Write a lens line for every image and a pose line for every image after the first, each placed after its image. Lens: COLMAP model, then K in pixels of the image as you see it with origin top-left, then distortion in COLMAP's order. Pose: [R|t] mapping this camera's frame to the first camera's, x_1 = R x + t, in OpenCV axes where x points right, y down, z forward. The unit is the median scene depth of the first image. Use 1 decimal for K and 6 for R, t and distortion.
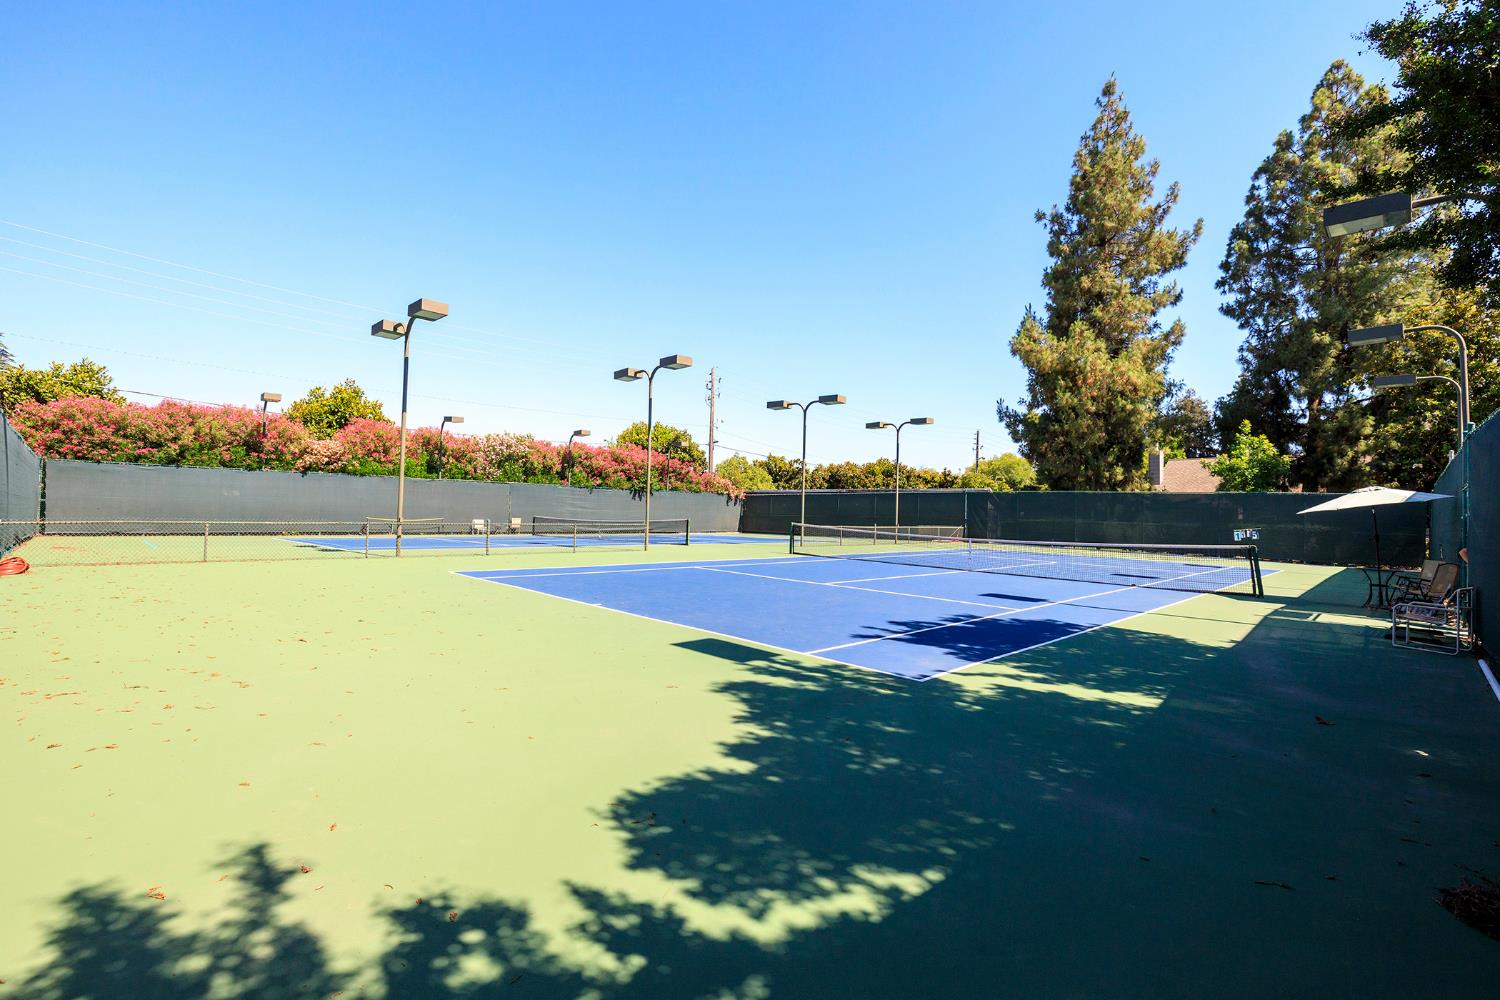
lens RADIAL K [[673.4, 0, 703.4], [0, 673.4, 503.0], [0, 0, 1]] dist [-0.015288, 0.000019]
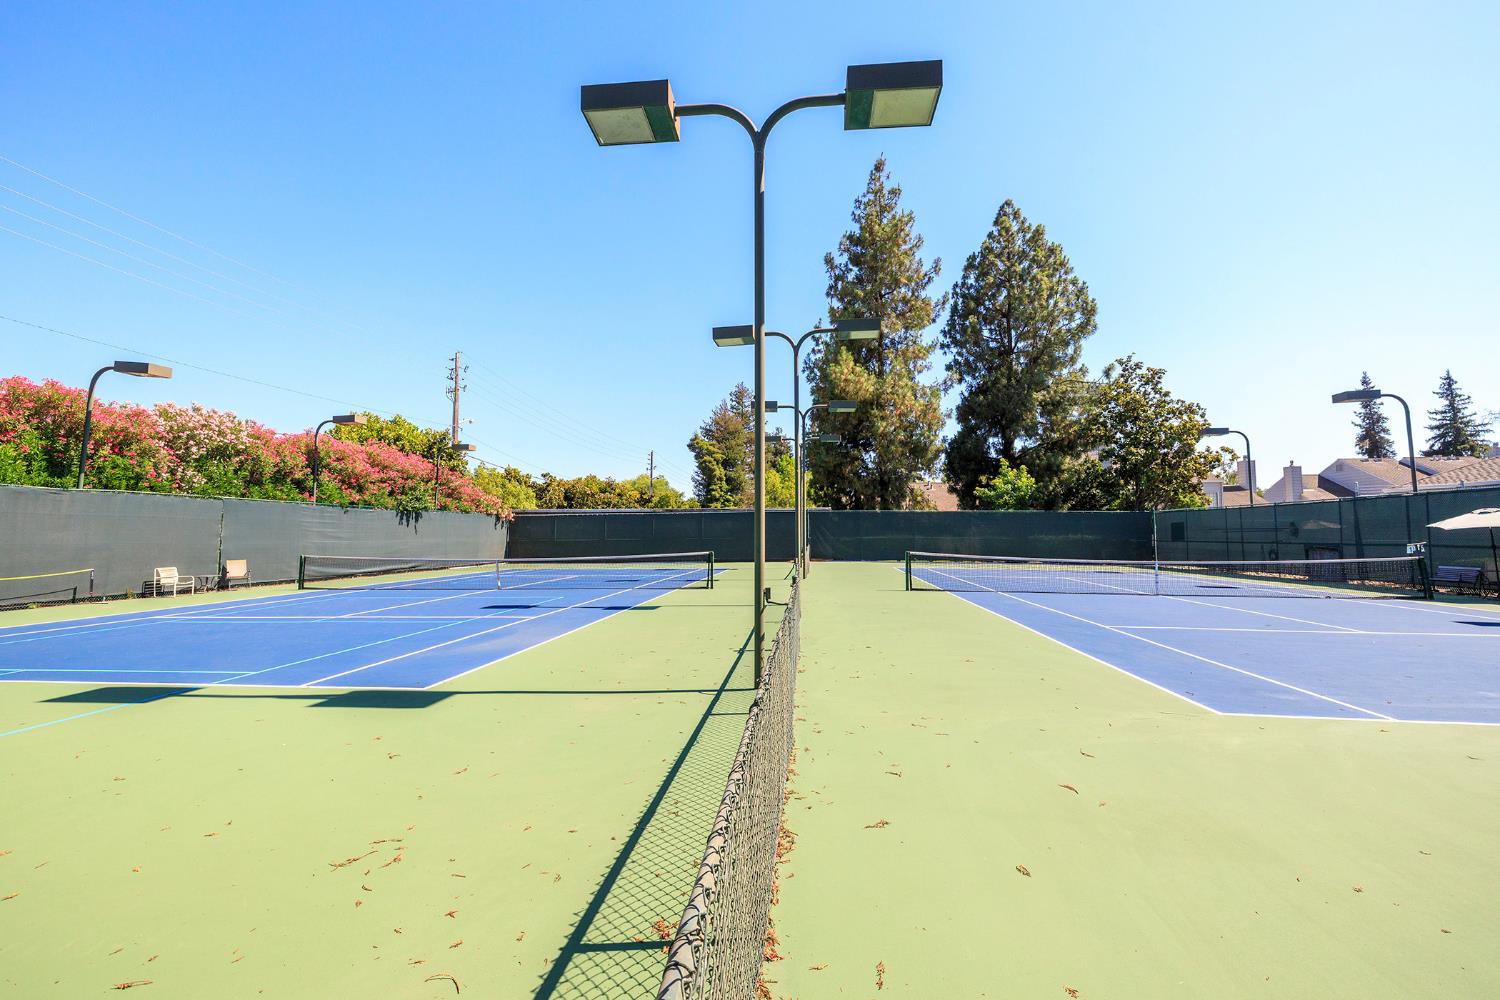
lens RADIAL K [[647.2, 0, 750.0], [0, 647.2, 500.0], [0, 0, 1]] dist [0.000650, 0.000049]
pose [[0.759349, 0.007317, 0.650643, -0.293623], [0.012693, 0.999580, -0.026054, -0.008170], [-0.650560, 0.028043, 0.758937, 0.296527]]
